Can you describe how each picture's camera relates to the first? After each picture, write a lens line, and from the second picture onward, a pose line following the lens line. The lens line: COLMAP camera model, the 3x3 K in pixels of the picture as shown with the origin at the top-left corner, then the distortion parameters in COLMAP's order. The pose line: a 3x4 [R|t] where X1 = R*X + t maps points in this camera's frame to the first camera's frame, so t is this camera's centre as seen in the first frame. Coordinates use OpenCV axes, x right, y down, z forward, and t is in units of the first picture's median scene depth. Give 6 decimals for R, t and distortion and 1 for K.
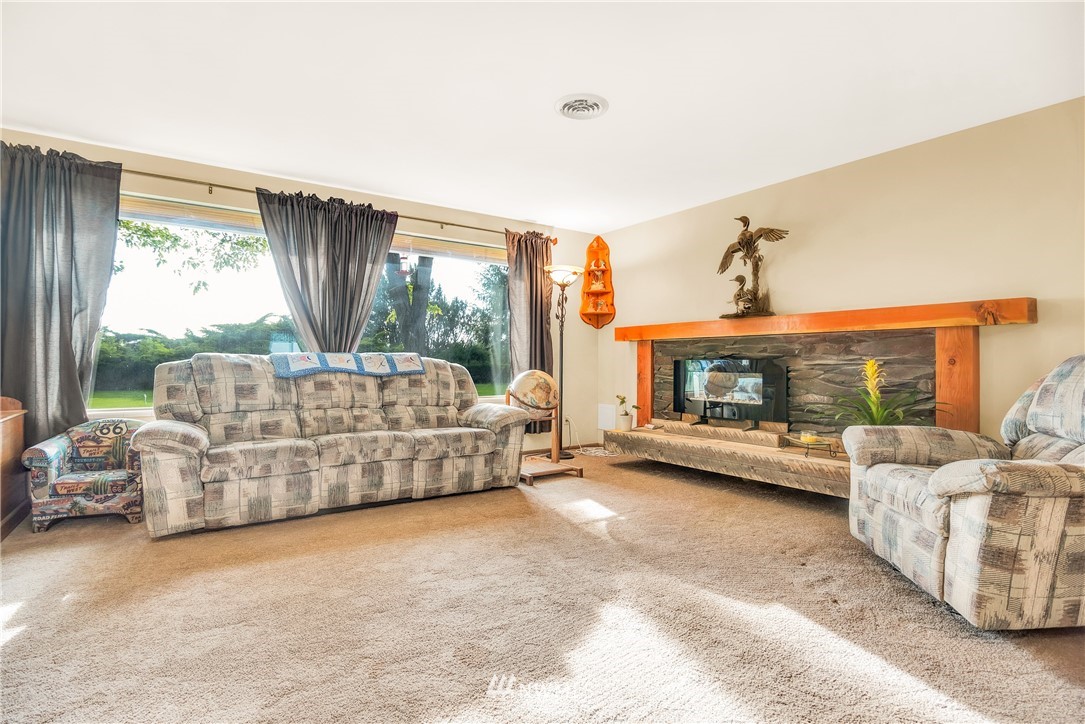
lens RADIAL K [[544.6, 0, 542.5], [0, 544.6, 362.0], [0, 0, 1]] dist [-0.002614, -0.000412]
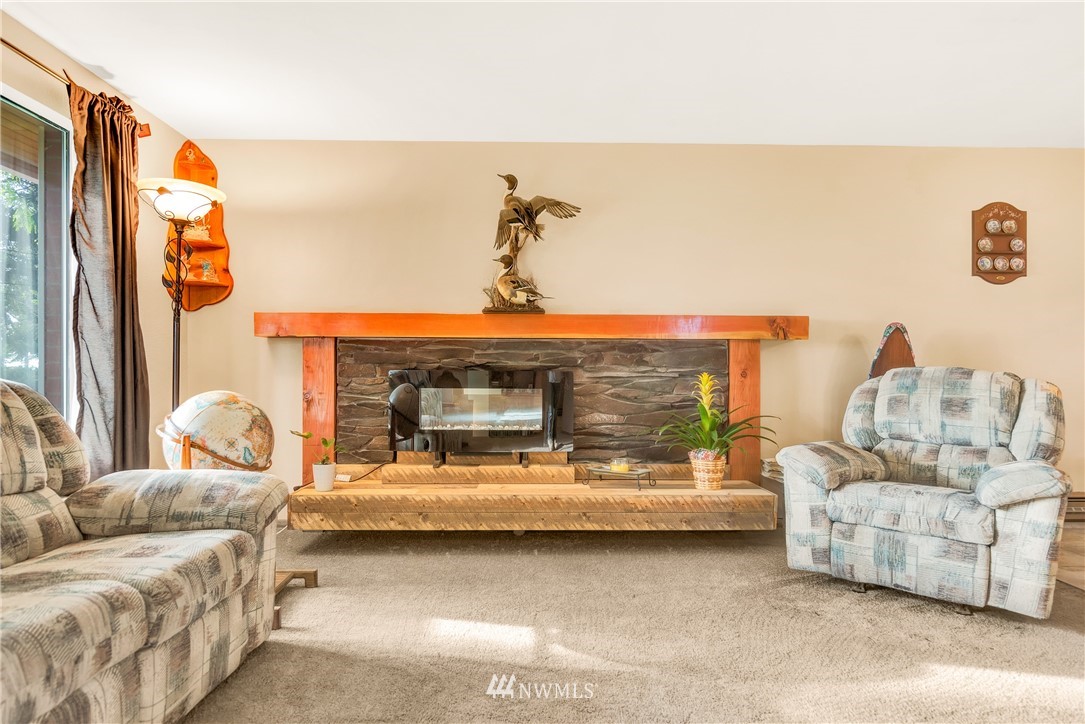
lens RADIAL K [[703.5, 0, 541.3], [0, 703.5, 375.9], [0, 0, 1]] dist [-0.002232, -0.000651]
pose [[0.557952, -0.005071, 0.829858, -0.458765], [-0.004832, 0.999945, 0.009359, -0.007027], [-0.829859, -0.009232, 0.557896, 0.506626]]
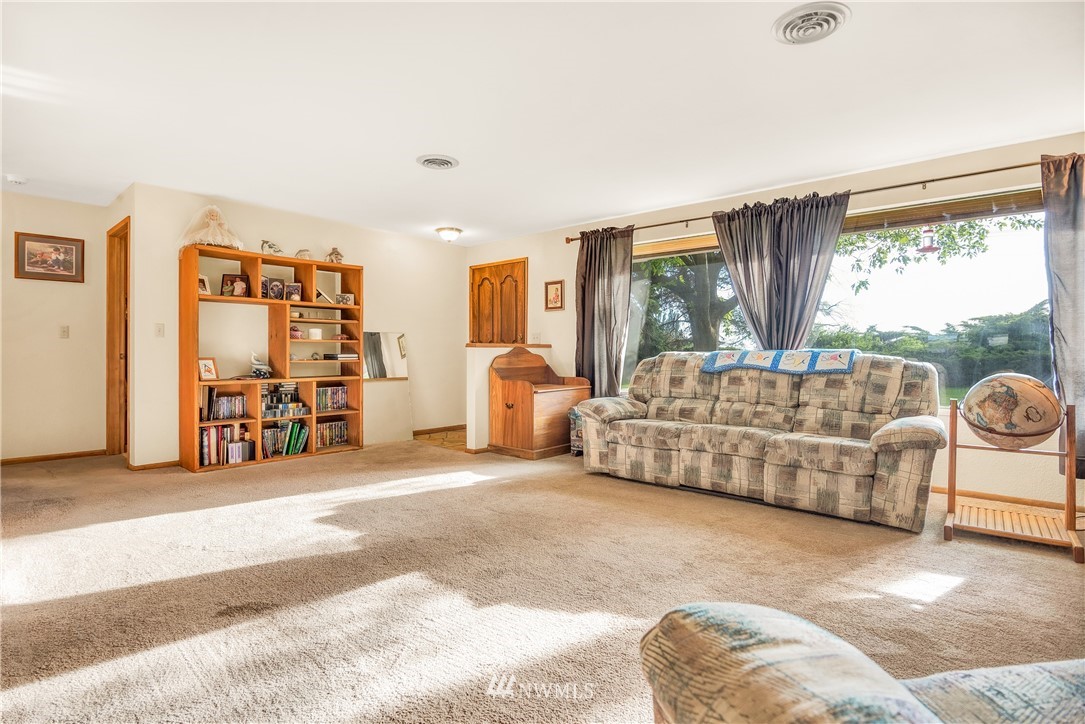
lens RADIAL K [[545.9, 0, 542.0], [0, 545.9, 355.9], [0, 0, 1]] dist [-0.002979, -0.000591]
pose [[0.245085, 0.000039, -0.969502, 0.581636], [-0.004128, 0.999991, -0.001003, -0.003703], [0.969493, 0.004248, 0.245083, 0.370703]]
